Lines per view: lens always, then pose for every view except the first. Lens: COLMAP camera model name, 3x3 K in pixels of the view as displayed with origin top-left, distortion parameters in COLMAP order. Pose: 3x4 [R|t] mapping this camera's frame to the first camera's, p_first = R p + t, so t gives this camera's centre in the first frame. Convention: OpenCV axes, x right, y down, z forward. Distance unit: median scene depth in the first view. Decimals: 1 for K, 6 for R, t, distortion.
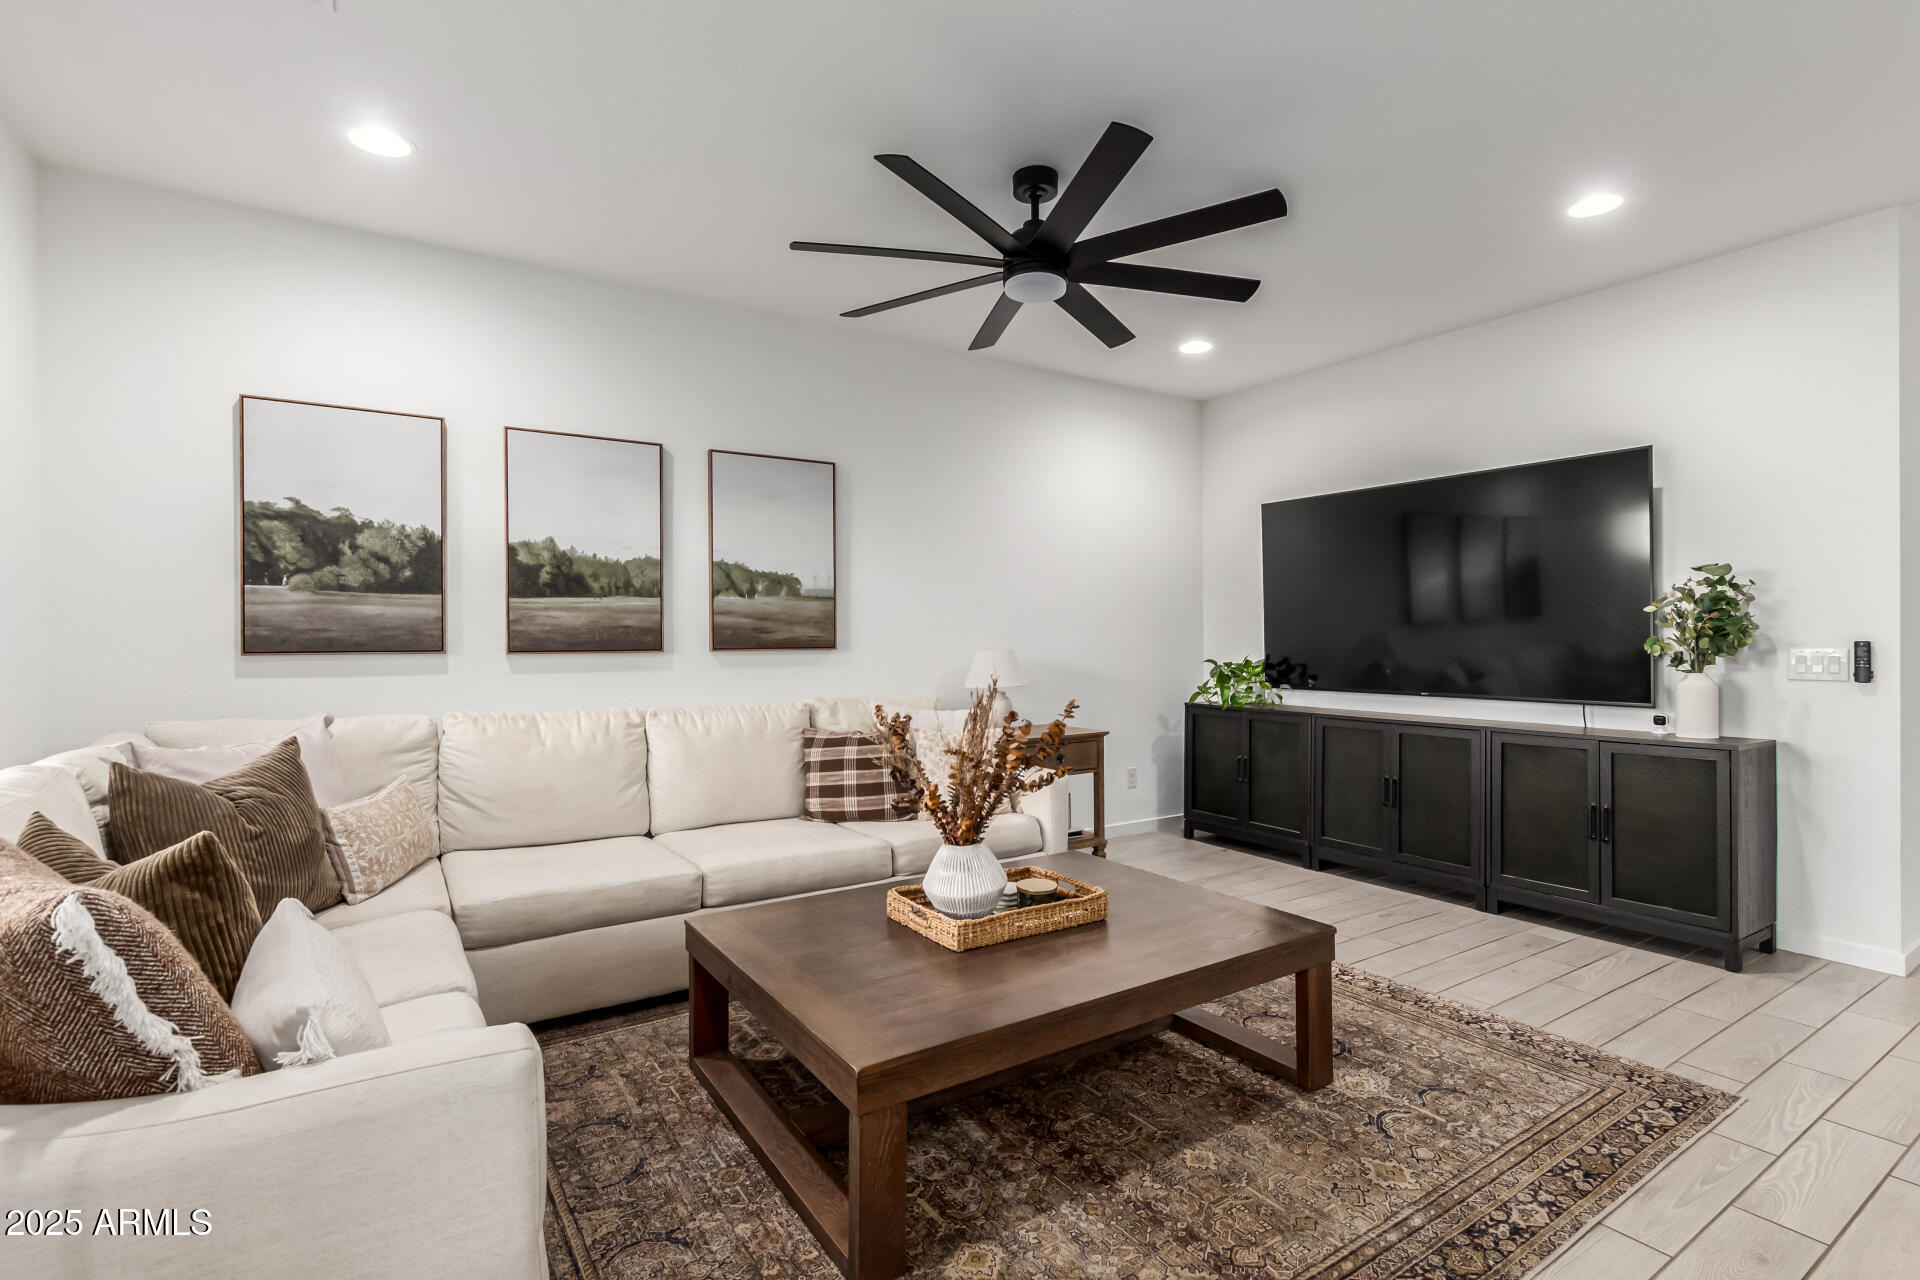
lens RADIAL K [[906.7, 0, 960.0], [0, 906.7, 640.0], [0, 0, 1]] dist [0.005499, 0.000430]
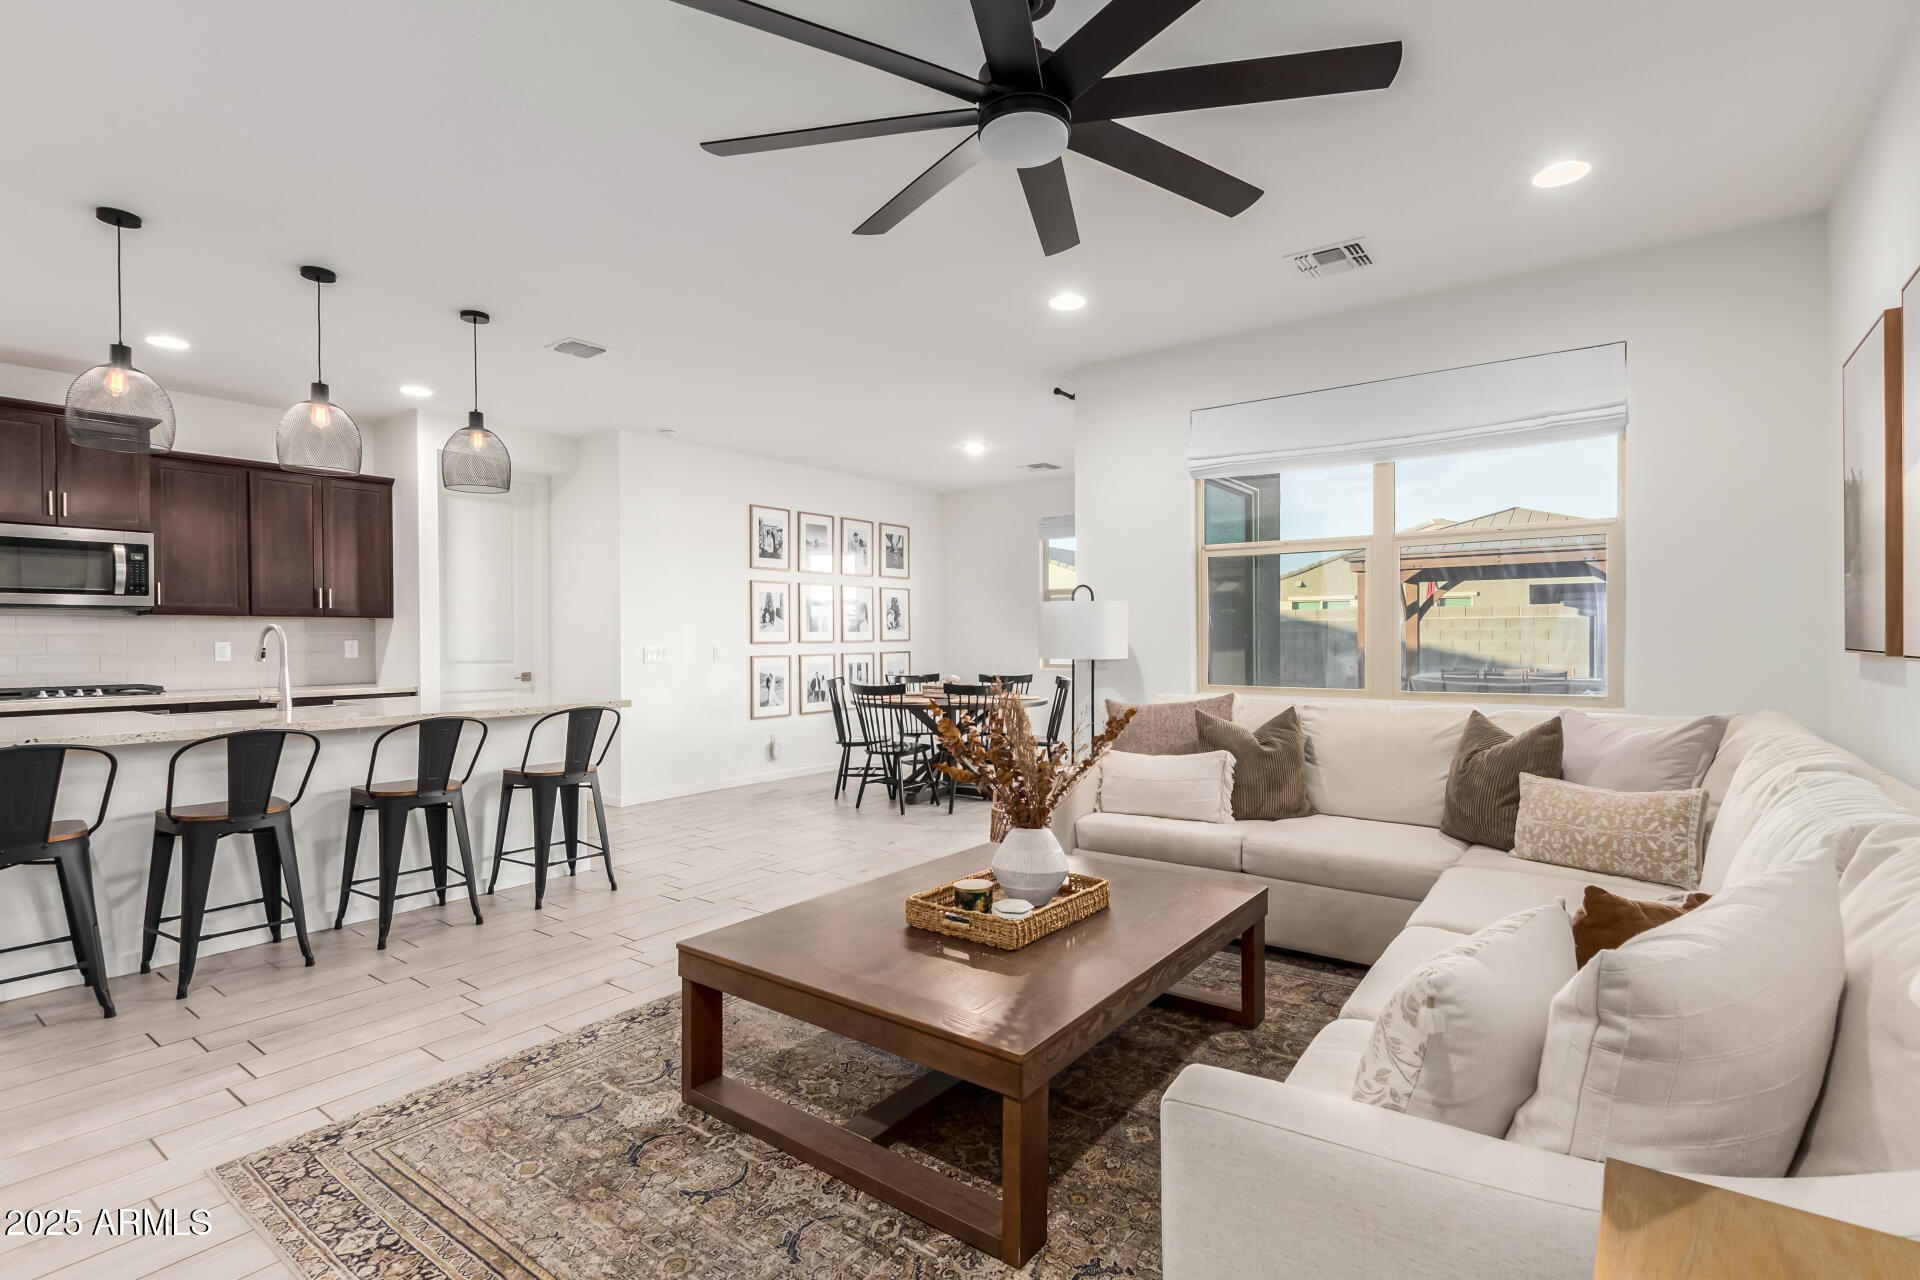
lens RADIAL K [[900.4, 0, 960.0], [0, 900.4, 640.0], [0, 0, 1]] dist [0.003322, 0.000197]
pose [[-0.939812, 0.009623, -0.341556, 0.344331], [0.008720, 0.999953, 0.004177, -0.006471], [0.341580, 0.000947, -0.939852, 1.518556]]
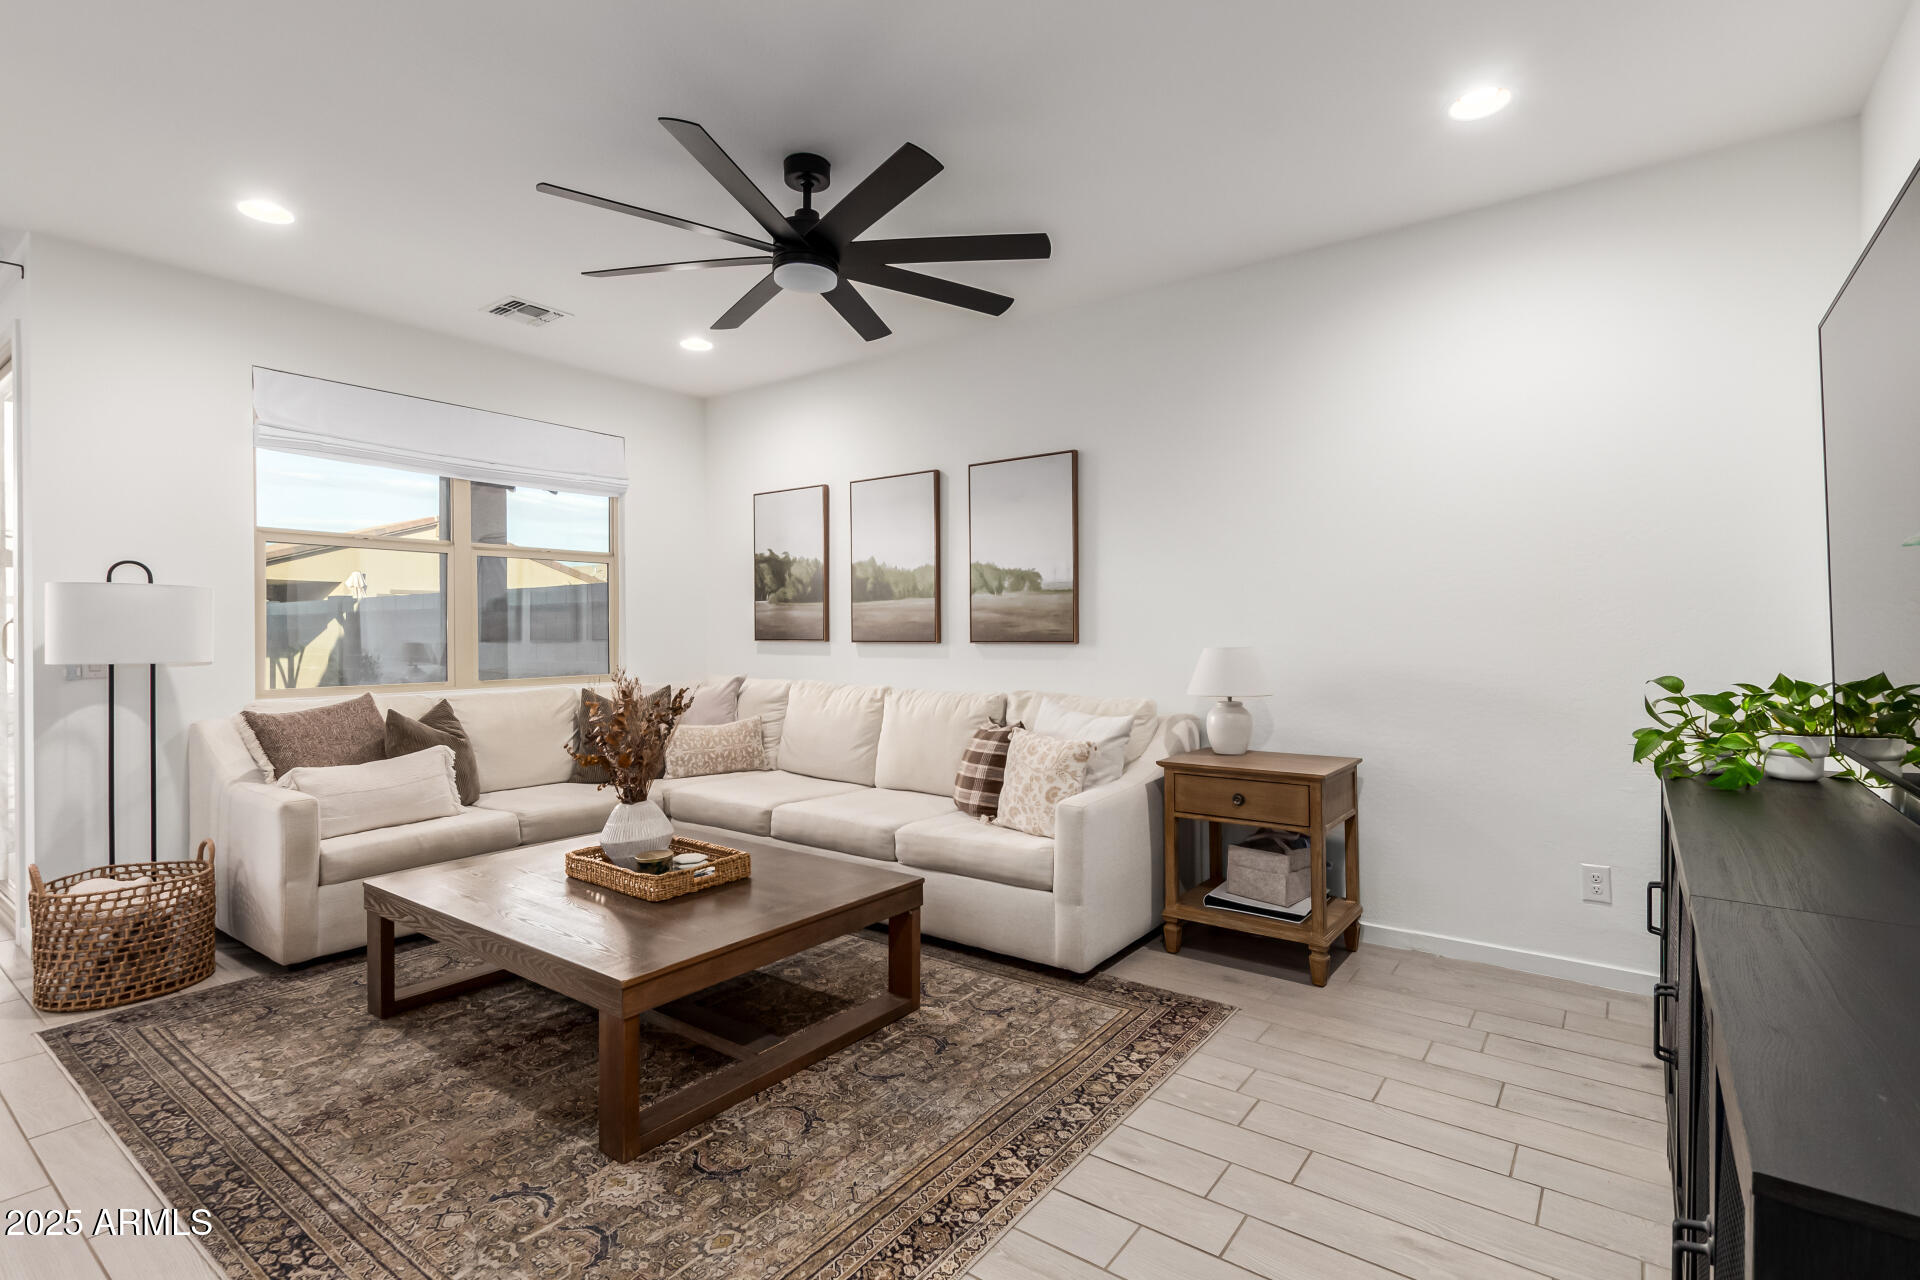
lens RADIAL K [[902.3, 0, 970.4], [0, 902.3, 632.5], [0, 0, 1]] dist [0.000749, -0.000789]
pose [[0.349026, 0.005589, -0.937096, 0.988247], [0.000695, 0.999980, 0.006223, -0.009991], [0.937113, -0.002823, 0.349016, 0.764266]]
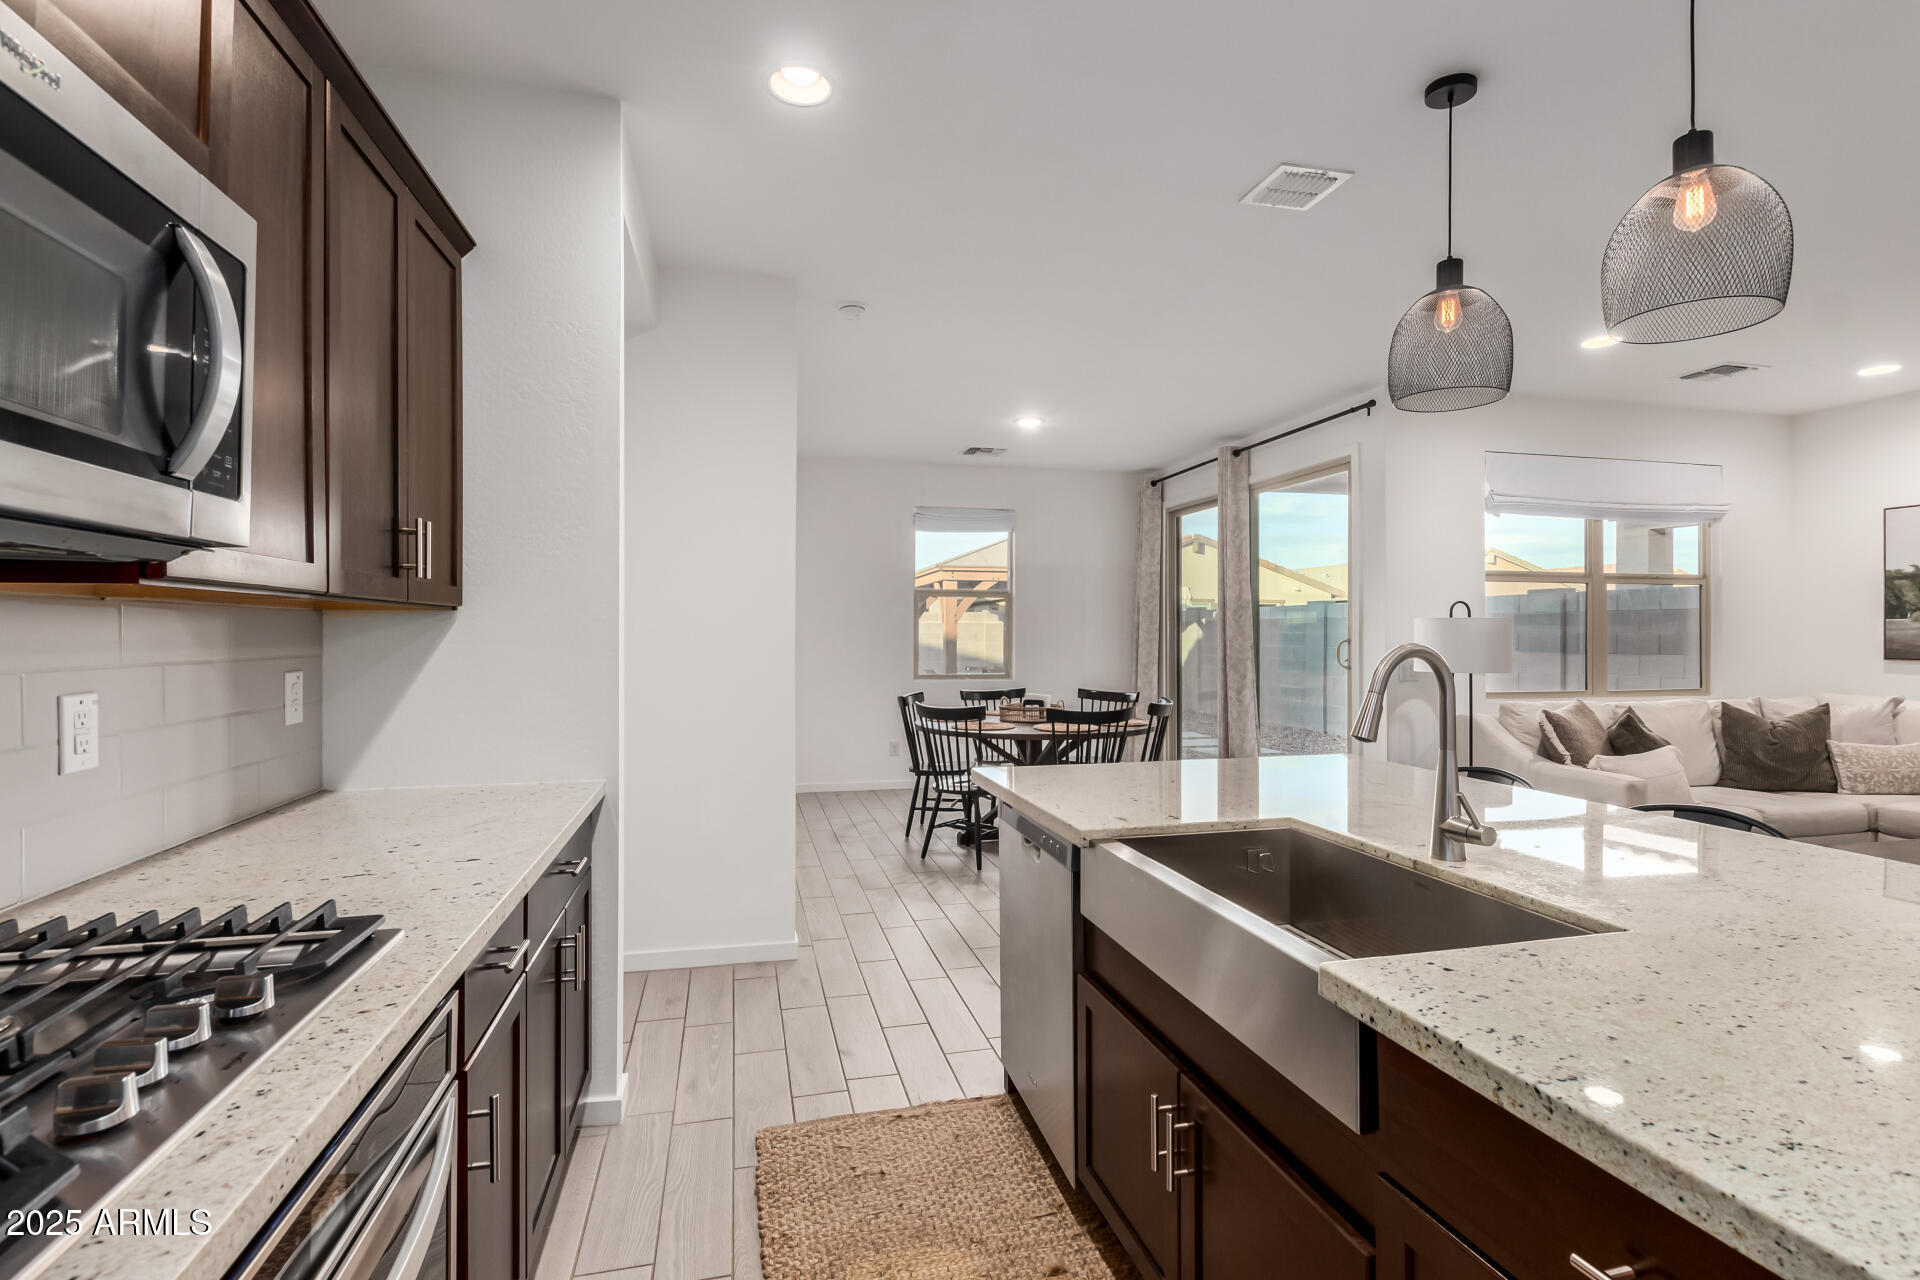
lens RADIAL K [[871.5, 0, 952.4], [0, 871.5, 634.8], [0, 0, 1]] dist [0.002591, 0.000131]
pose [[-0.343596, 0.009097, -0.939074, 1.341800], [-0.002362, 0.999942, 0.010550, -0.043169], [0.939115, 0.005843, -0.343554, -0.083951]]
